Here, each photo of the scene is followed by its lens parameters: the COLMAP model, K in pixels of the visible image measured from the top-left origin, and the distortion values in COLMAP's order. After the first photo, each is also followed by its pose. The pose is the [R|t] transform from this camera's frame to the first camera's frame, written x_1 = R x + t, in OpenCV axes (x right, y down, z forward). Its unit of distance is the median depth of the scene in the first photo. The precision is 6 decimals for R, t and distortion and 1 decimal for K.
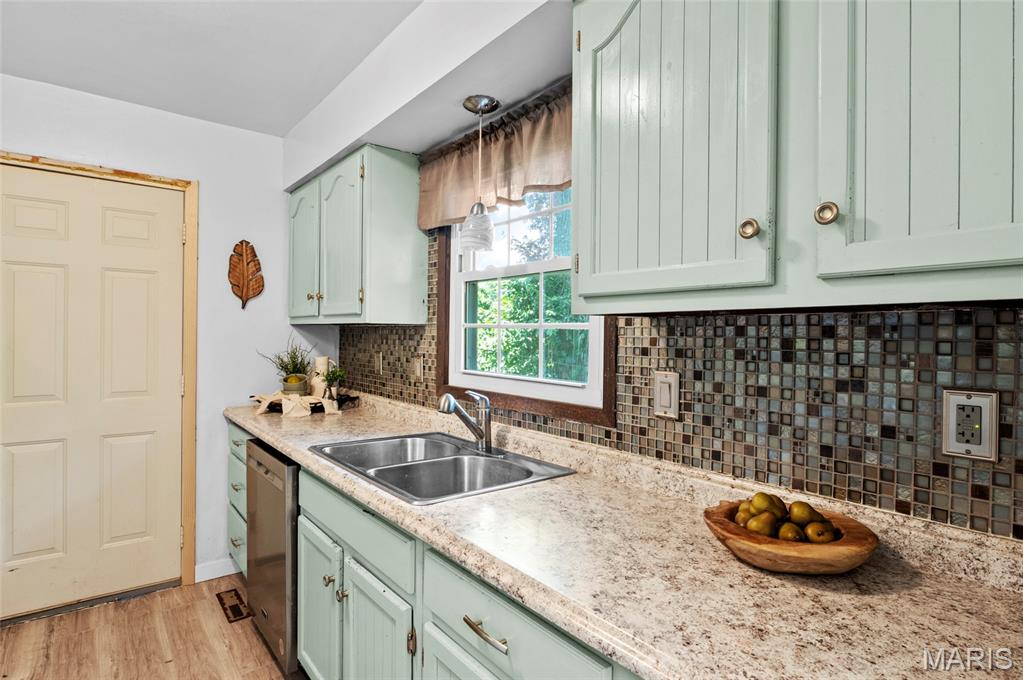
lens RADIAL K [[538.9, 0, 511.5], [0, 538.9, 340.0], [0, 0, 1]] dist [-0.007525, -0.001558]
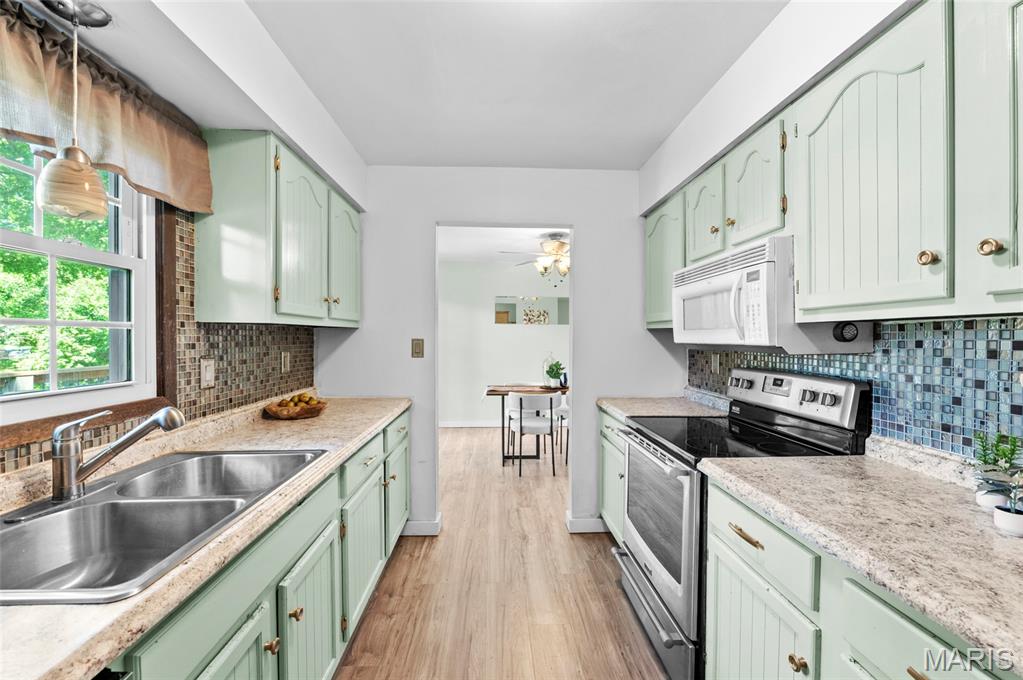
lens RADIAL K [[418.3, 0, 511.5], [0, 418.3, 340.0], [0, 0, 1]] dist [0.000058, 0.000001]
pose [[-0.816691, -0.018015, 0.576794, -0.861926], [-0.006212, 0.999729, 0.022429, -0.019770], [-0.577042, 0.014735, -0.816582, 1.143939]]
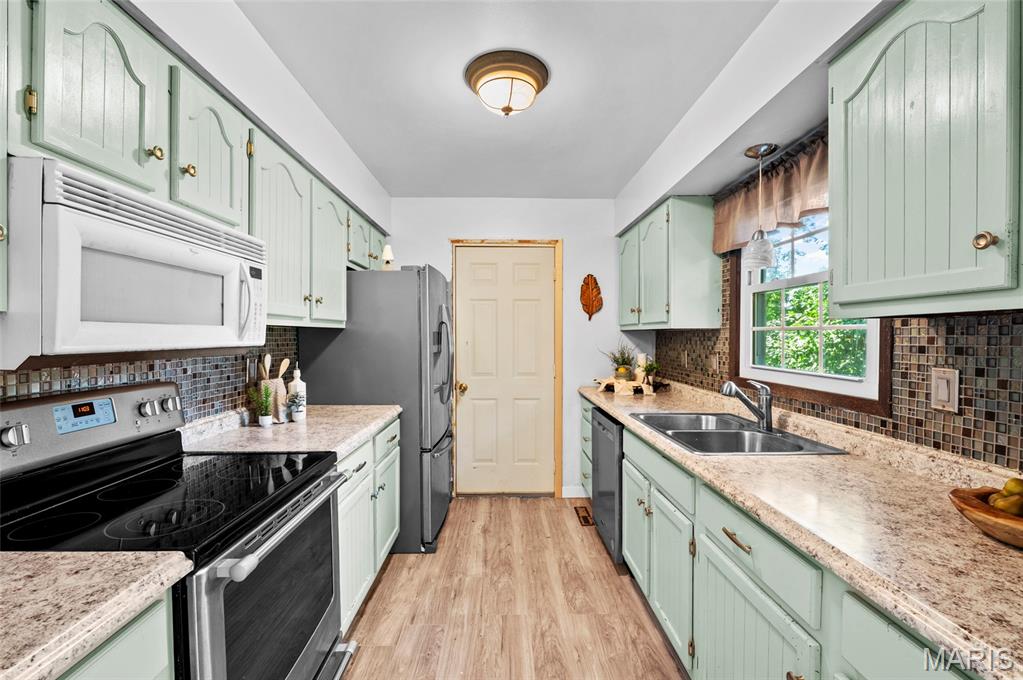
lens RADIAL K [[448.6, 0, 511.5], [0, 448.6, 340.0], [0, 0, 1]] dist [-0.001637, -0.000381]
pose [[0.801517, -0.007779, -0.597922, 0.101001], [0.005320, 0.999969, -0.005878, 0.002330], [0.597949, 0.001530, 0.801533, -0.179340]]
